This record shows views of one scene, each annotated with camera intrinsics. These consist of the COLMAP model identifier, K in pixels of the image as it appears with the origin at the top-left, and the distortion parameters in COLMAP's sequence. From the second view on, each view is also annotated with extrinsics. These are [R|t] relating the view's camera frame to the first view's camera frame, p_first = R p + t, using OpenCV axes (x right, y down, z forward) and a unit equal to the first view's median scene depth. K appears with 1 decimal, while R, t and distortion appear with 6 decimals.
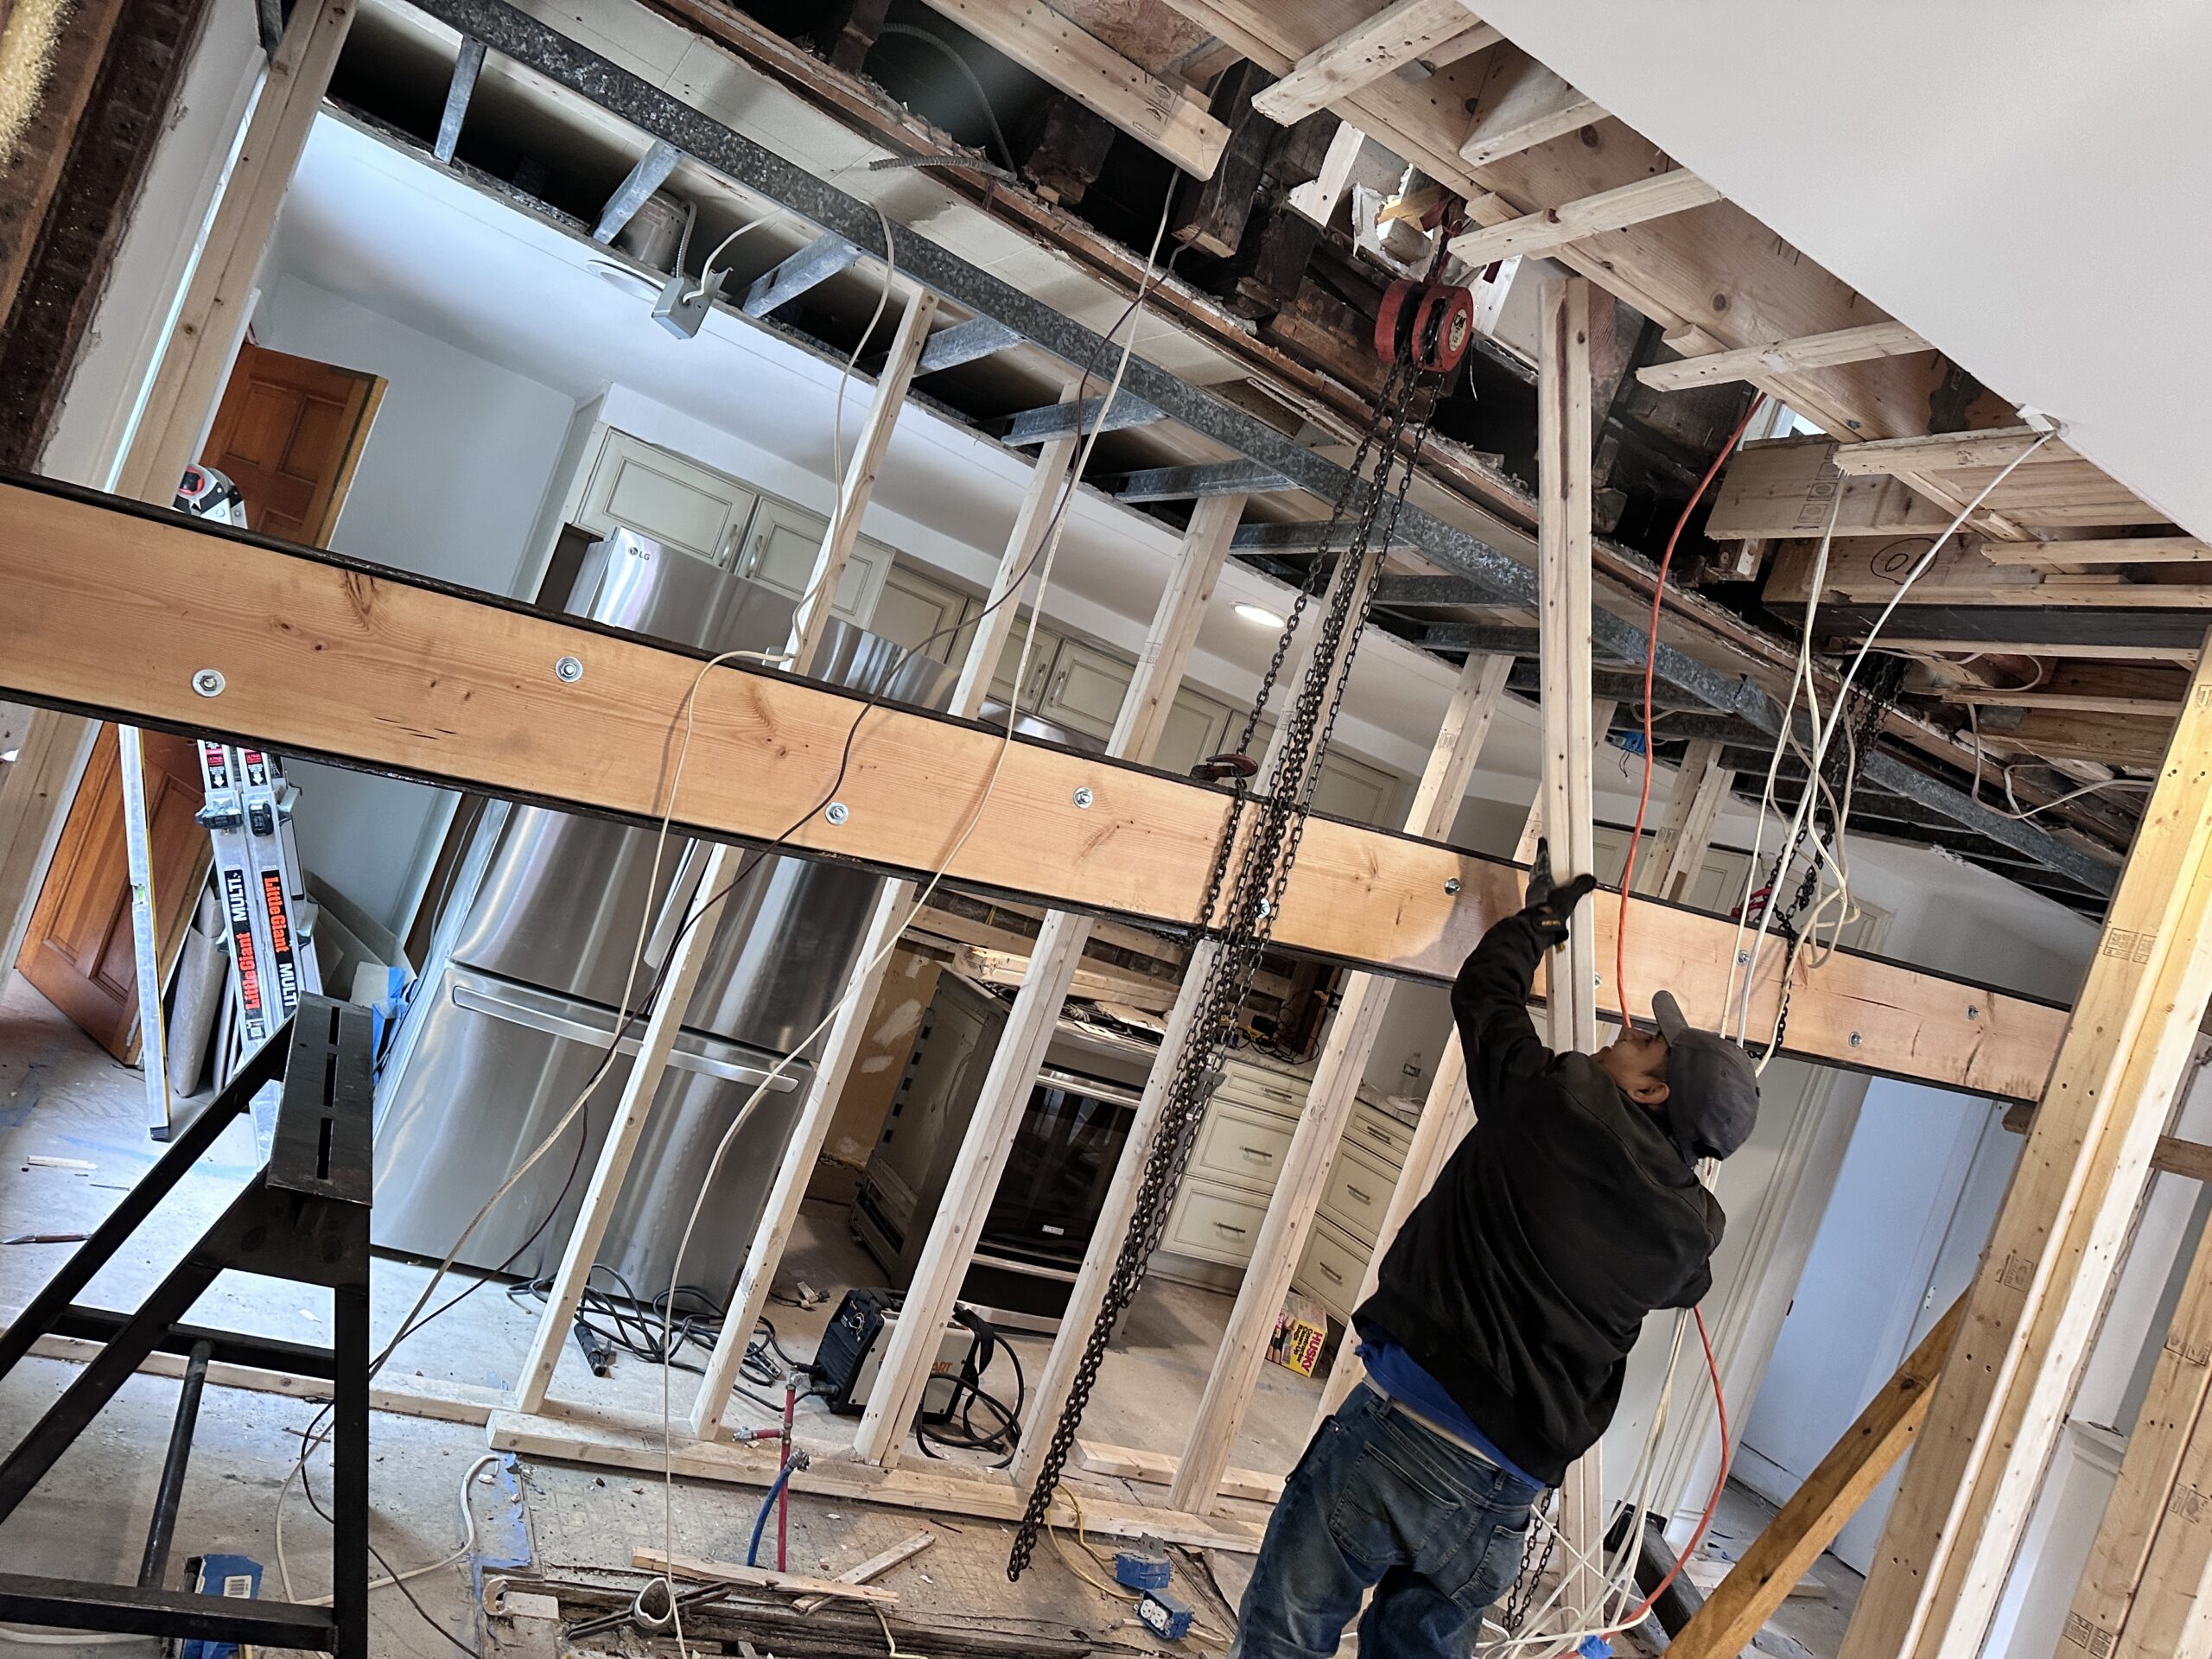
lens RADIAL K [[1611.4, 0, 1115.8], [0, 1611.4, 865.5], [0, 0, 1]] dist [0.044250, -0.047010]
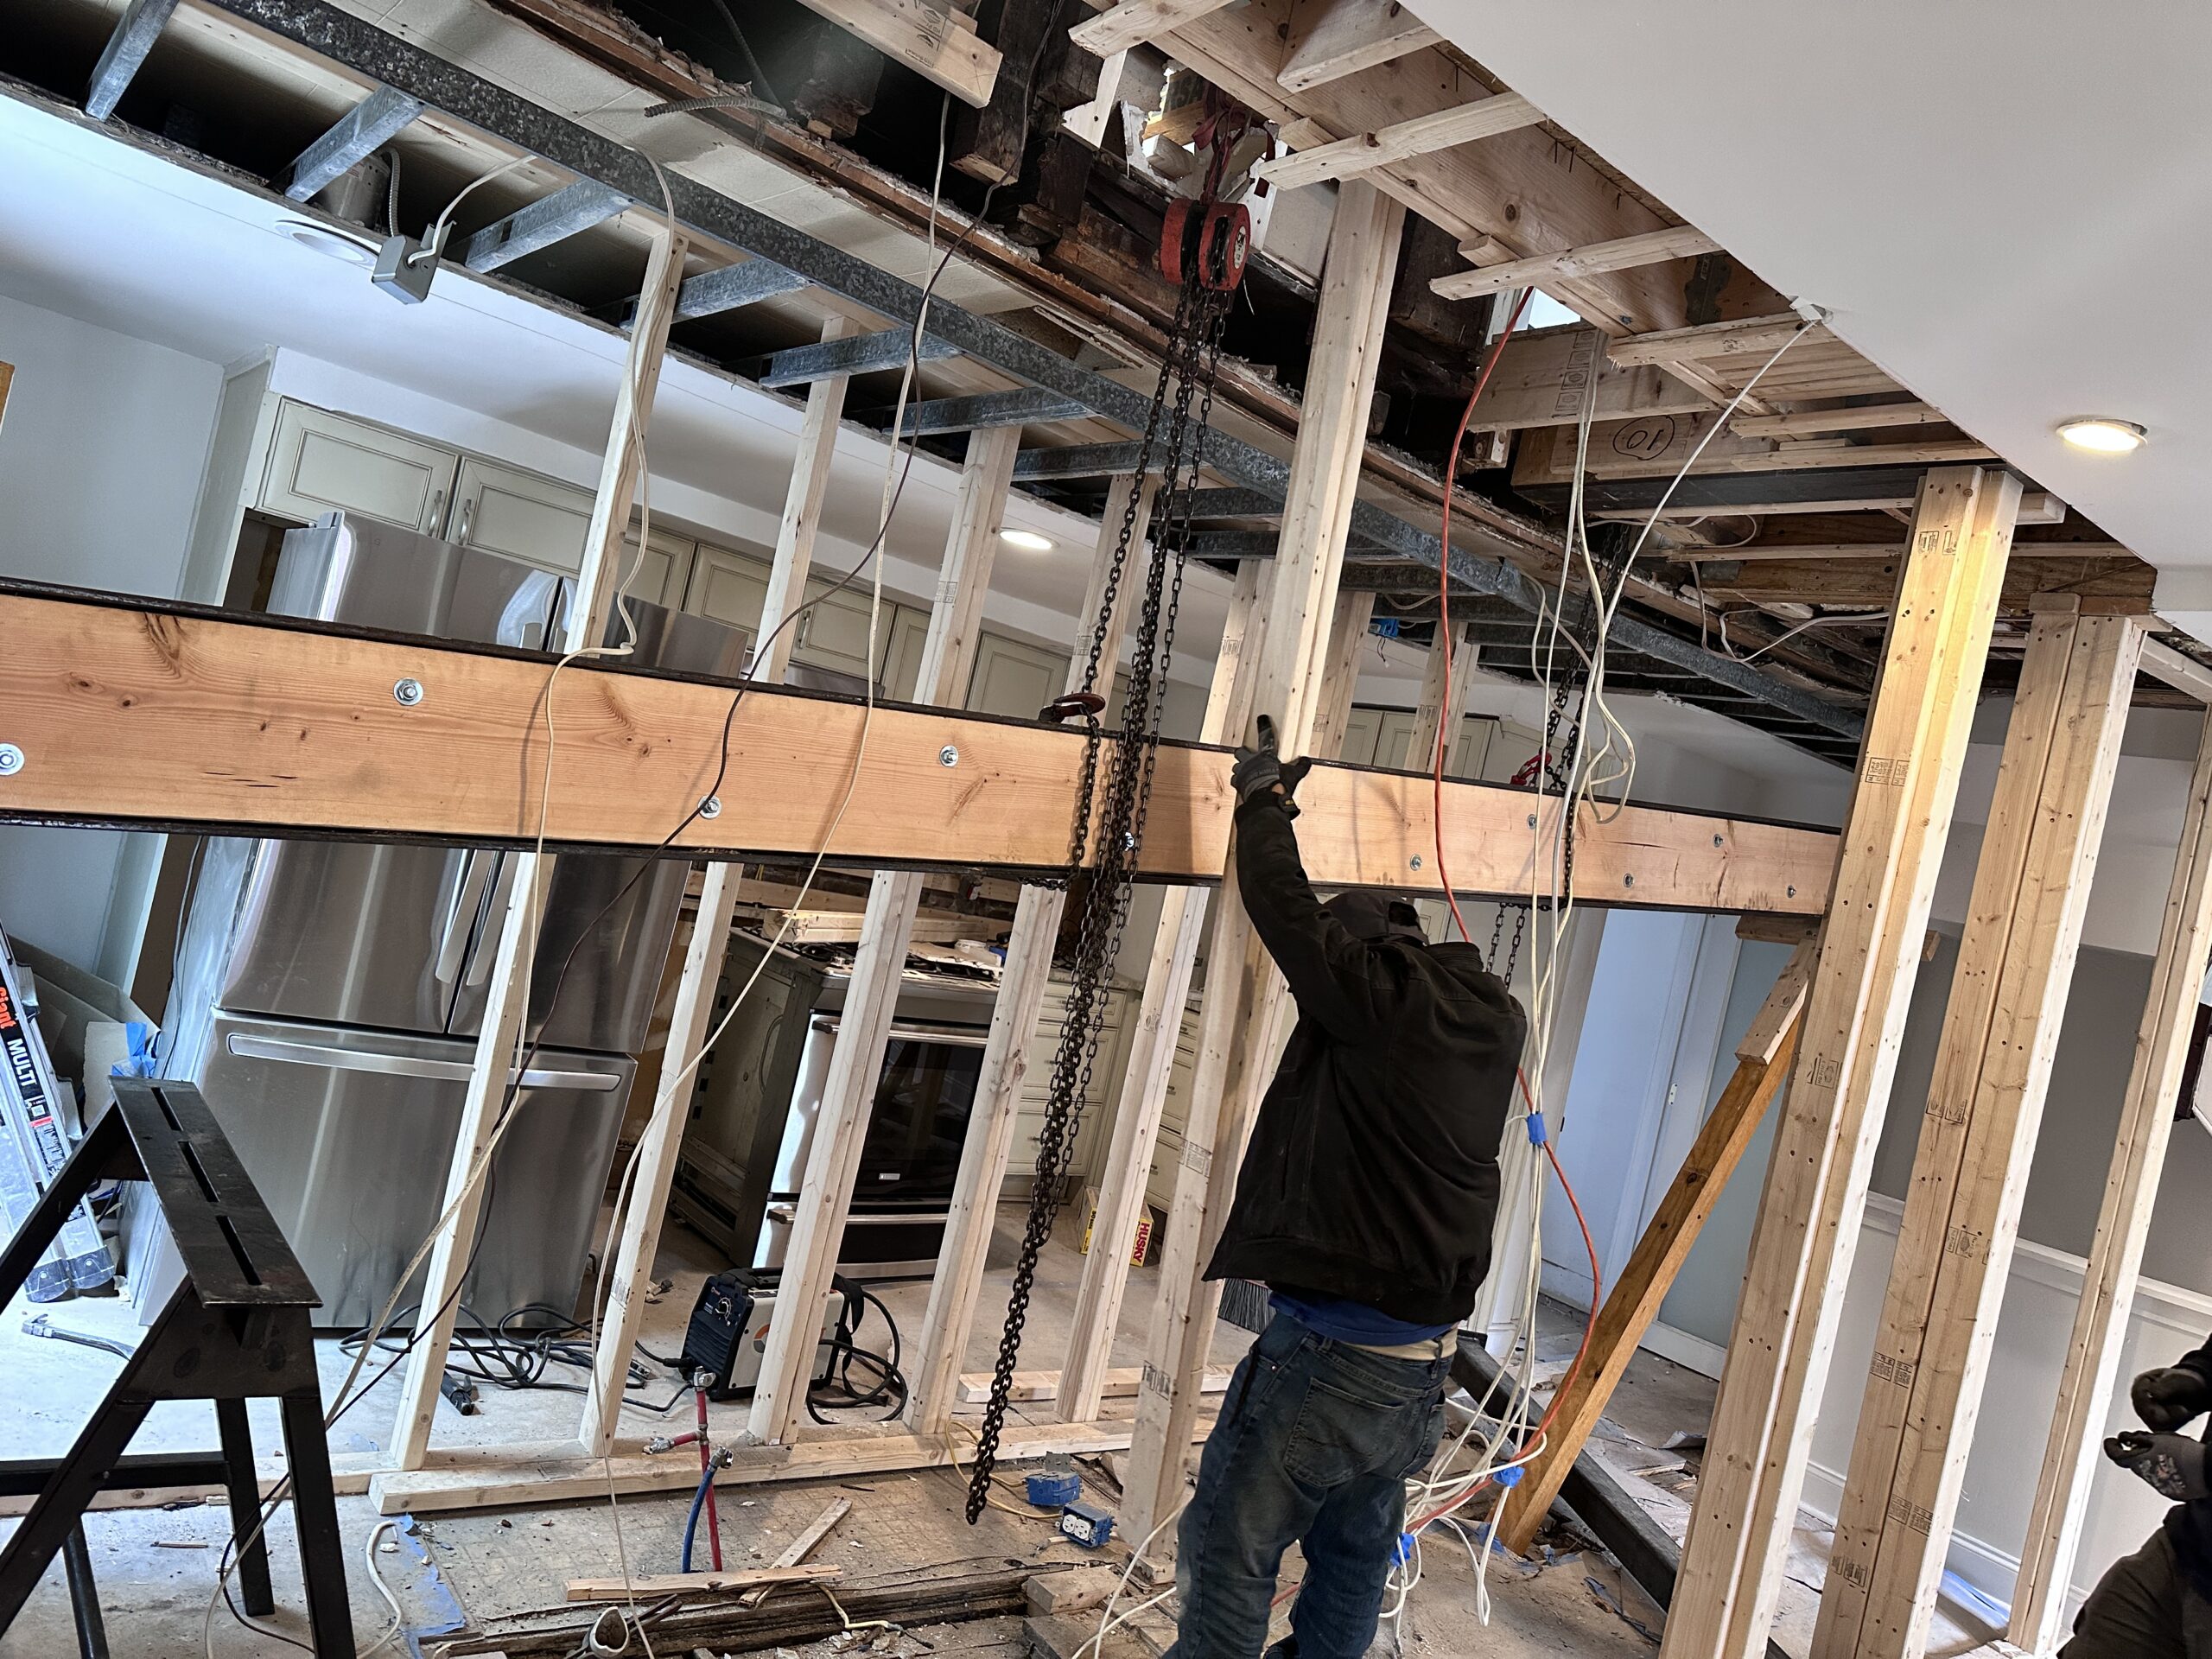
lens RADIAL K [[1611.4, 0, 1115.8], [0, 1611.4, 865.5], [0, 0, 1]] dist [0.044250, -0.047010]
pose [[0.970492, -0.137043, 0.198406, -0.111896], [0.124119, 0.989335, 0.076229, -0.034154], [-0.206736, -0.049354, 0.977151, 0.009725]]
